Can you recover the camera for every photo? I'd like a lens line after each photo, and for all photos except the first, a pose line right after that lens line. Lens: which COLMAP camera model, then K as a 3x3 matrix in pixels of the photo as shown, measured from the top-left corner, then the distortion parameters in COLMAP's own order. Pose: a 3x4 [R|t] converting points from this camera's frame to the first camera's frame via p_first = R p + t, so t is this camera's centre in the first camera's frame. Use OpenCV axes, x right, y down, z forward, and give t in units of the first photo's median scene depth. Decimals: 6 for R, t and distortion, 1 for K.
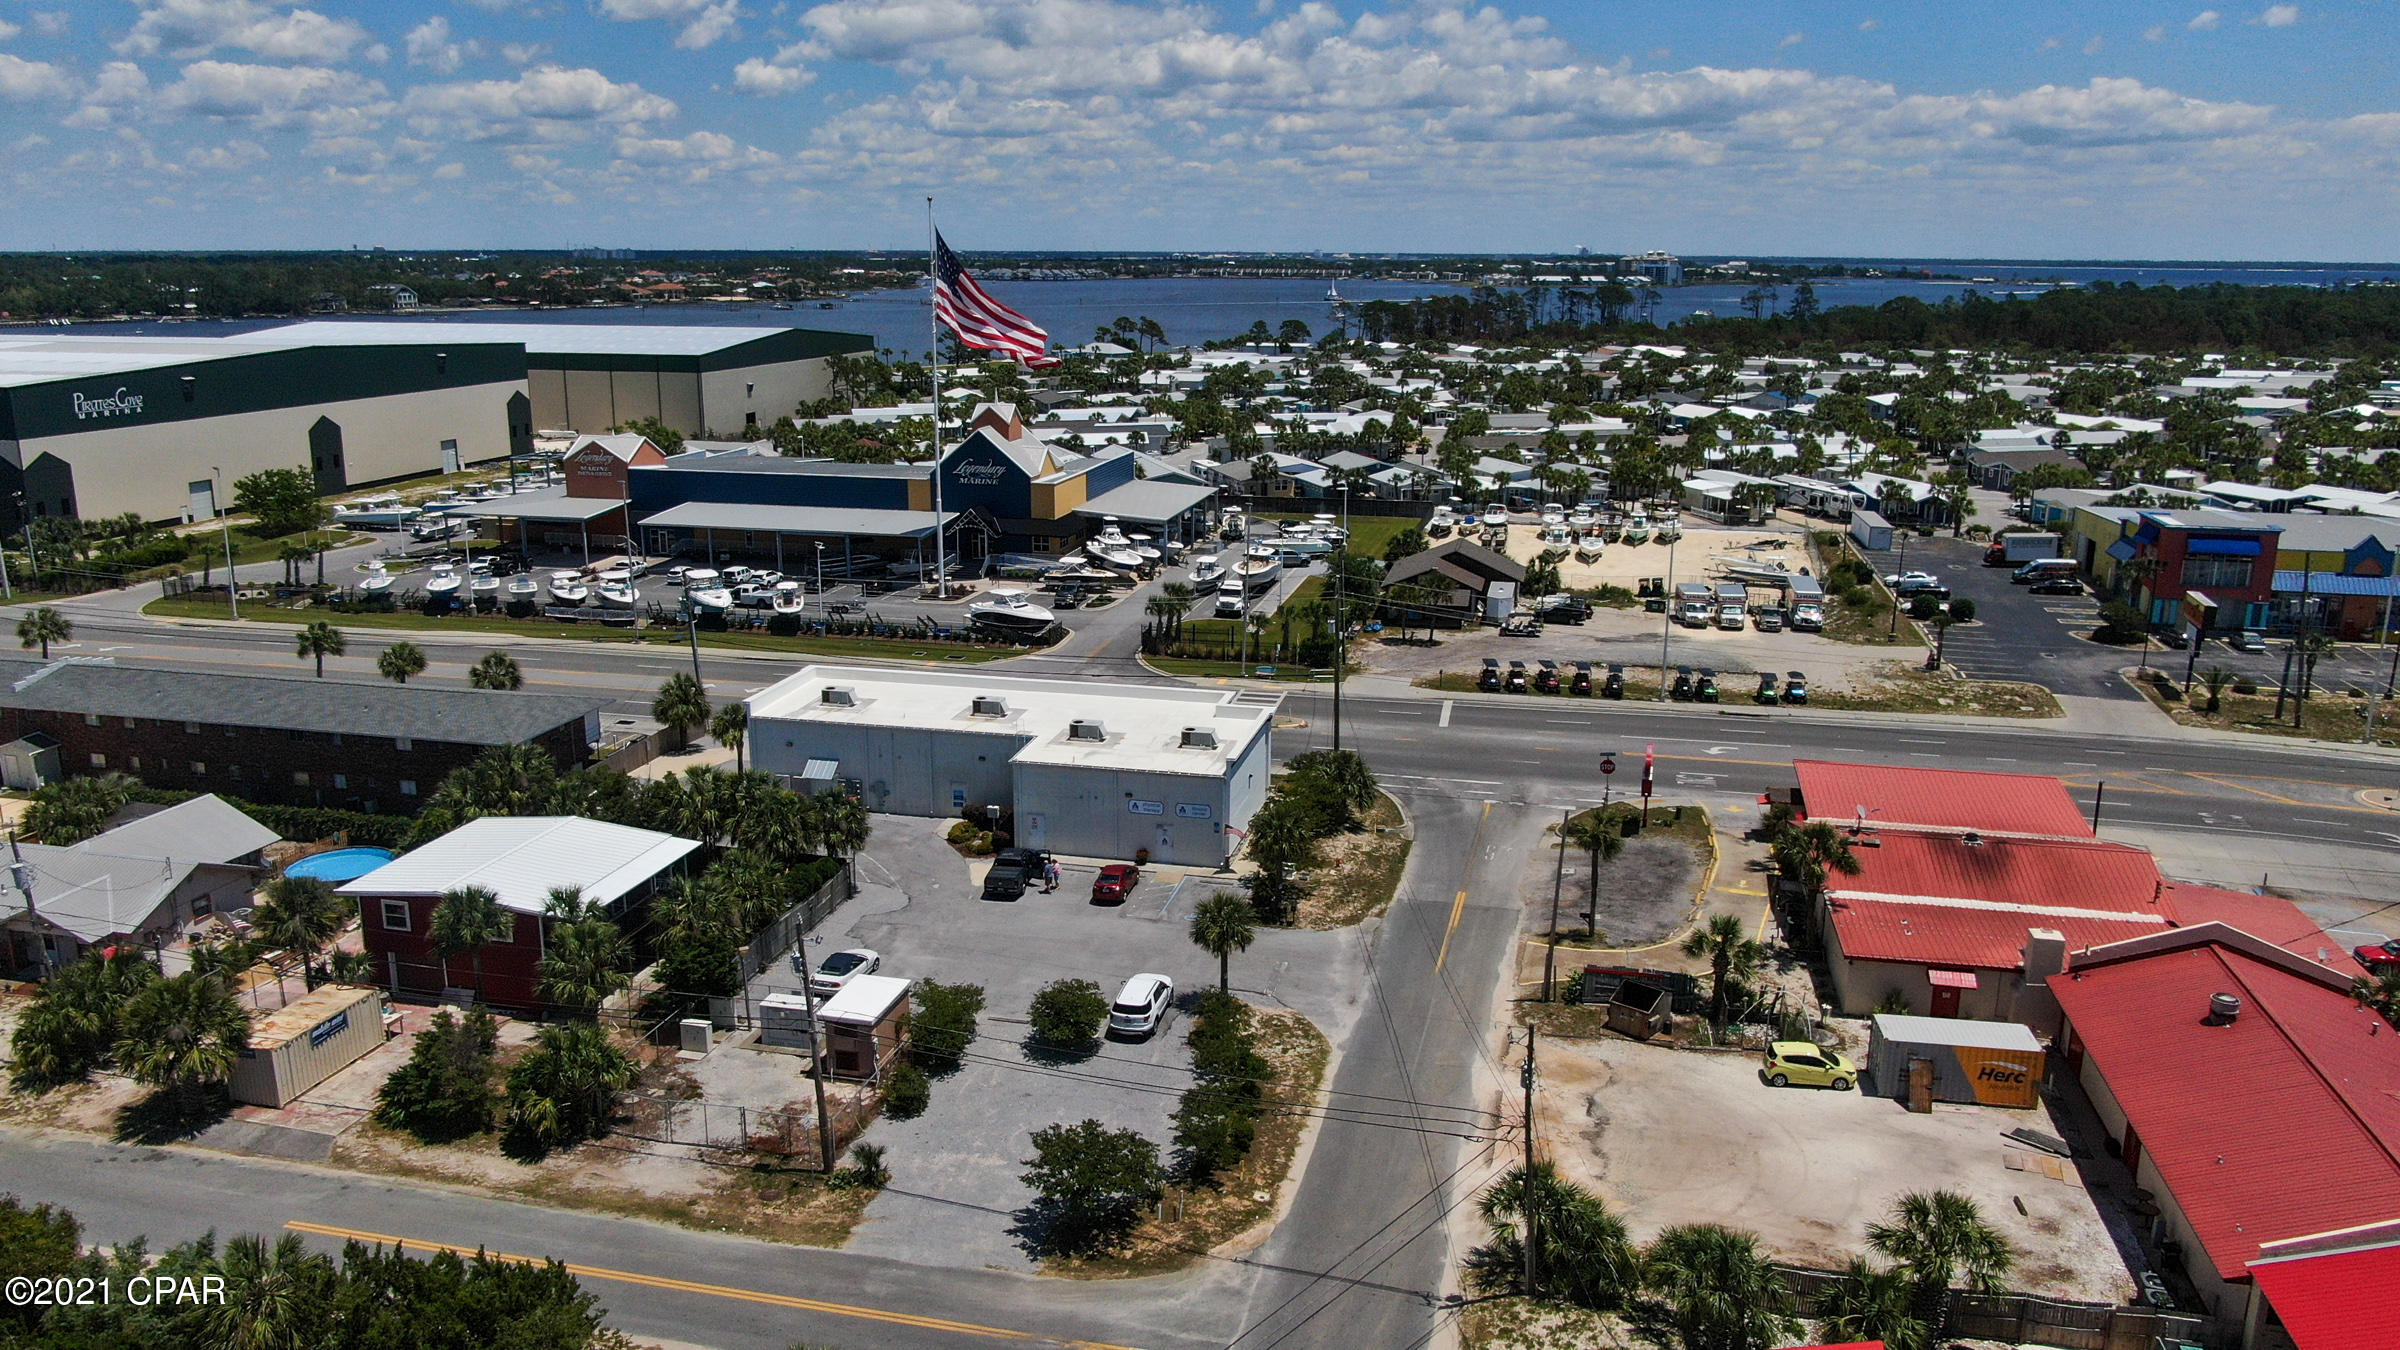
lens RADIAL K [[1737.5, 0, 1195.8], [0, 1737.5, 667.3], [0, 0, 1]] dist [-0.022108, 0.009333]
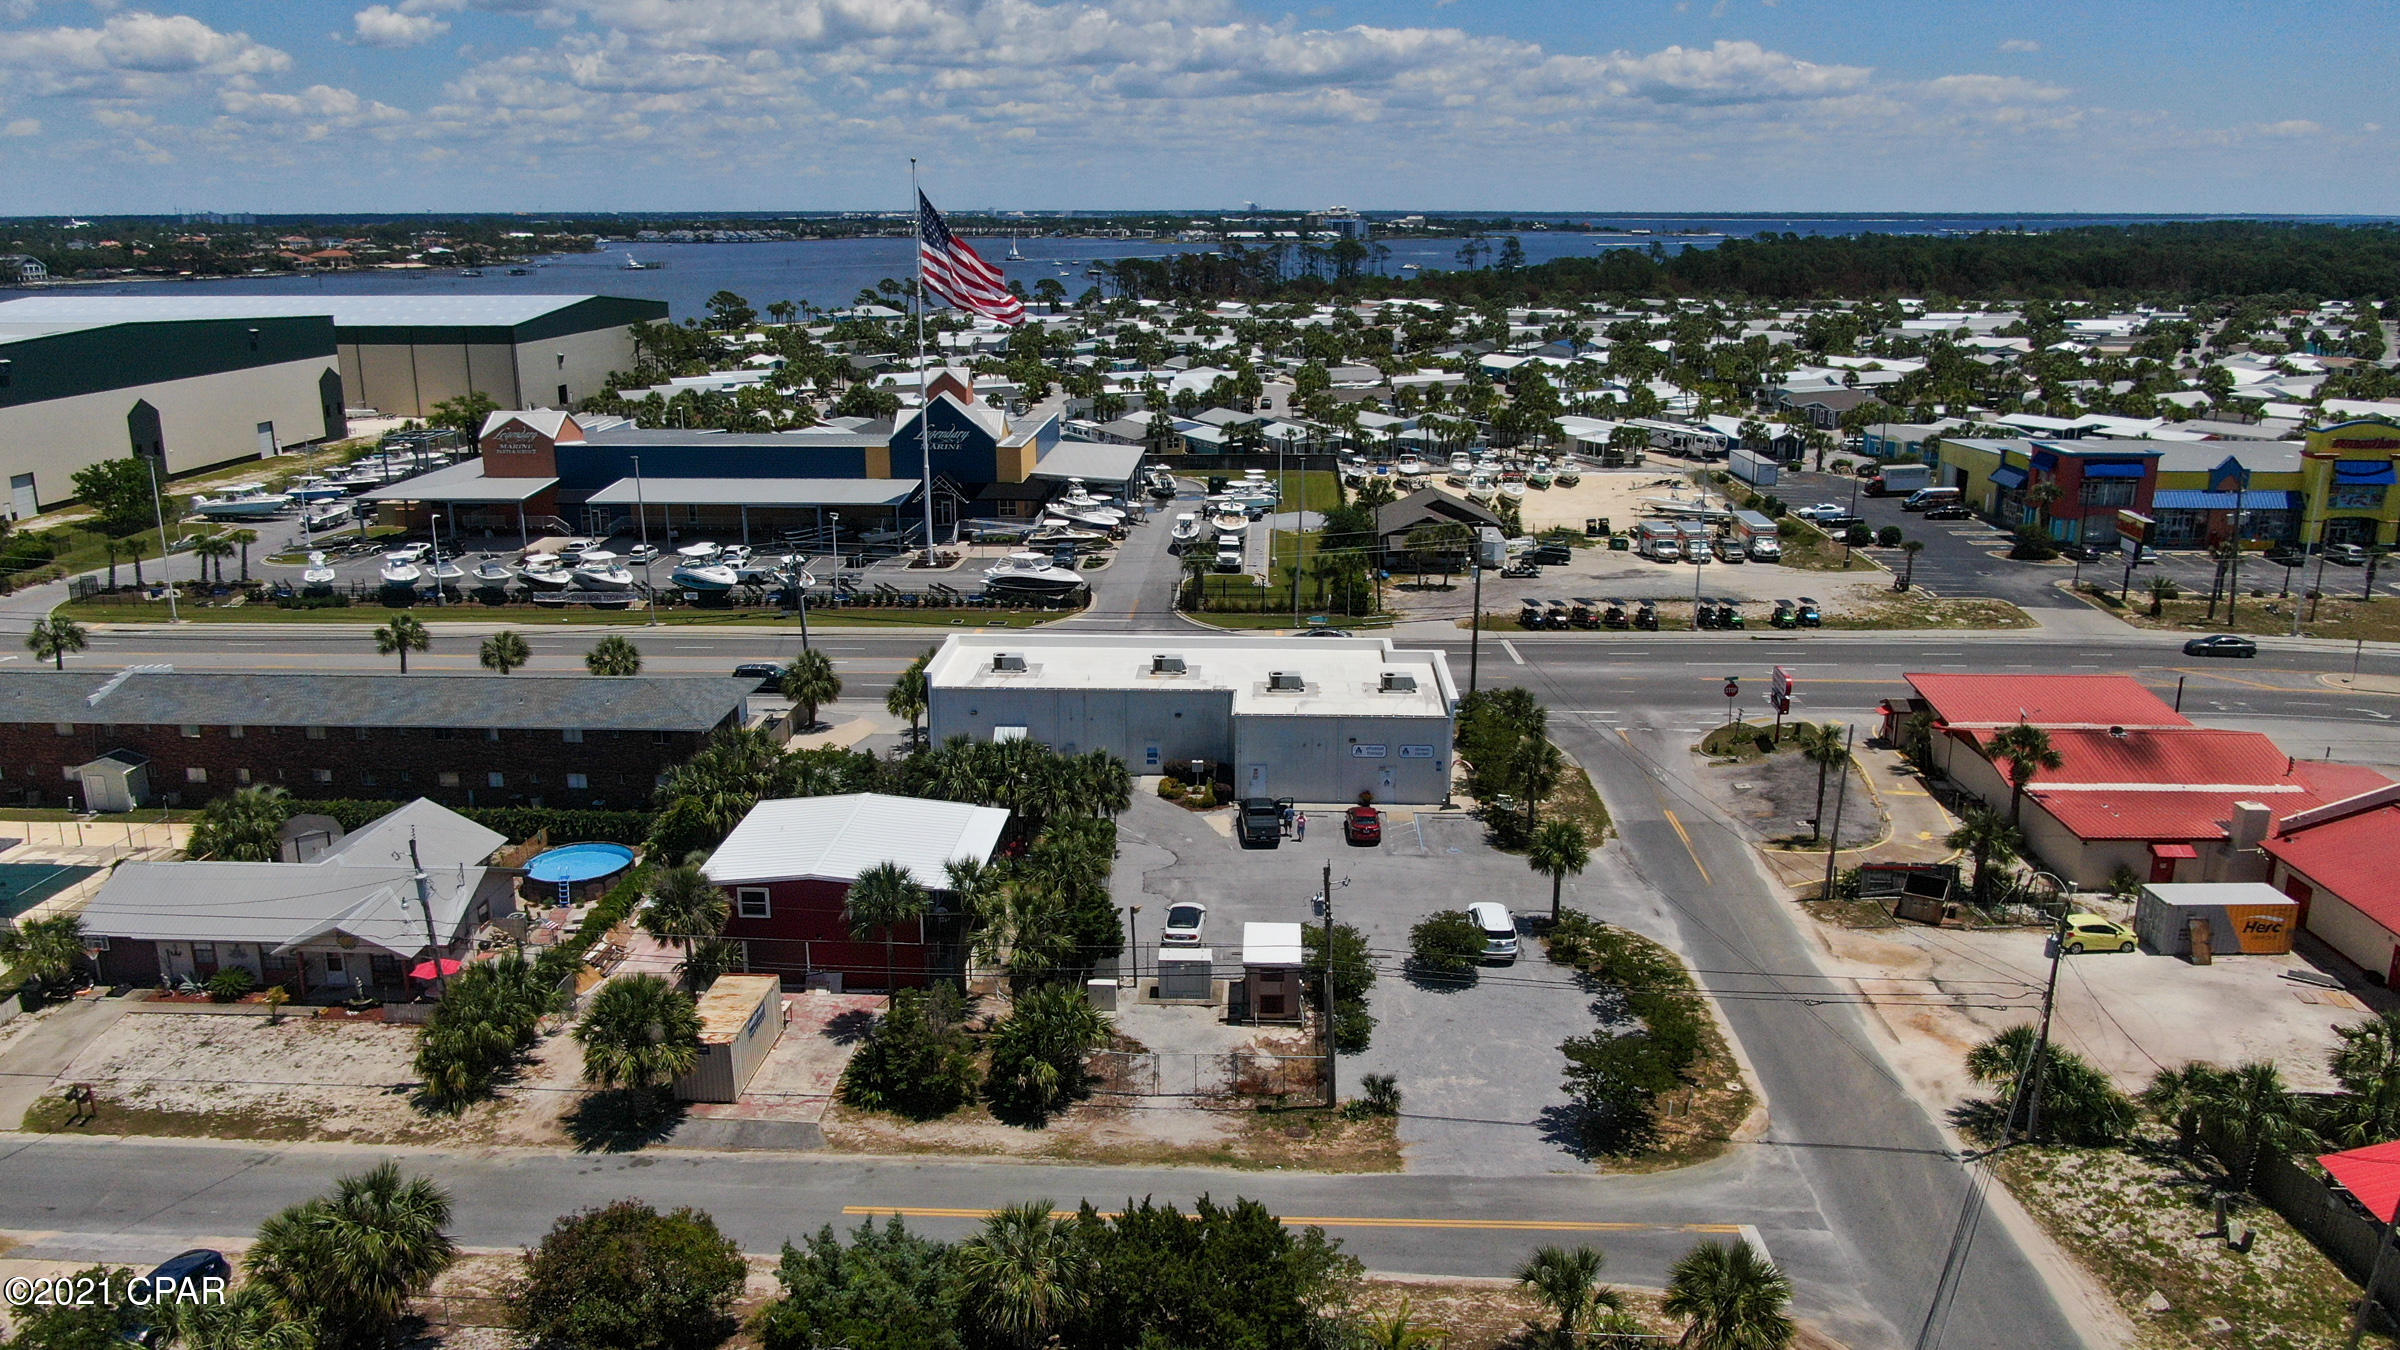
lens RADIAL K [[1731.6, 0, 1200.0], [0, 1731.6, 675.0], [0, 0, 1]] dist [-0.022172, 0.007503]
pose [[0.982757, -0.053923, 0.176863, -0.218475], [0.048948, 0.998277, 0.032372, -0.002471], [-0.178304, -0.023157, 0.983703, -0.001411]]
